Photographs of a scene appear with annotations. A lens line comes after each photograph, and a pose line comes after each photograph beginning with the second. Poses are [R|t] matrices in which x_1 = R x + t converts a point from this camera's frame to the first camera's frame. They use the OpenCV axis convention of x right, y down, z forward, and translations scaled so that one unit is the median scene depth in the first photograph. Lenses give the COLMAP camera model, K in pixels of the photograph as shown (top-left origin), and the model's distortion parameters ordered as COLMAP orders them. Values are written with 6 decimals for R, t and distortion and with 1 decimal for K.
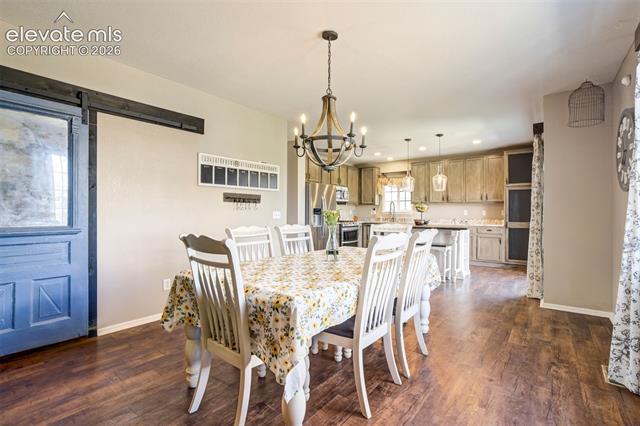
lens RADIAL K [[294.2, 0, 320.0], [0, 294.2, 213.0], [0, 0, 1]] dist [-0.001188, -0.000065]
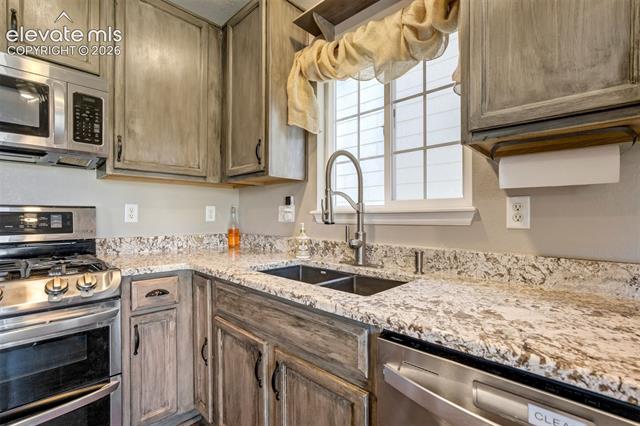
lens RADIAL K [[300.6, 0, 322.3], [0, 300.6, 214.3], [0, 0, 1]] dist [-0.044903, 0.023958]
pose [[0.996656, -0.002432, -0.081678, 0.519455], [0.002386, 0.999997, -0.000669, -0.004151], [0.081680, 0.000472, 0.996659, 1.743605]]
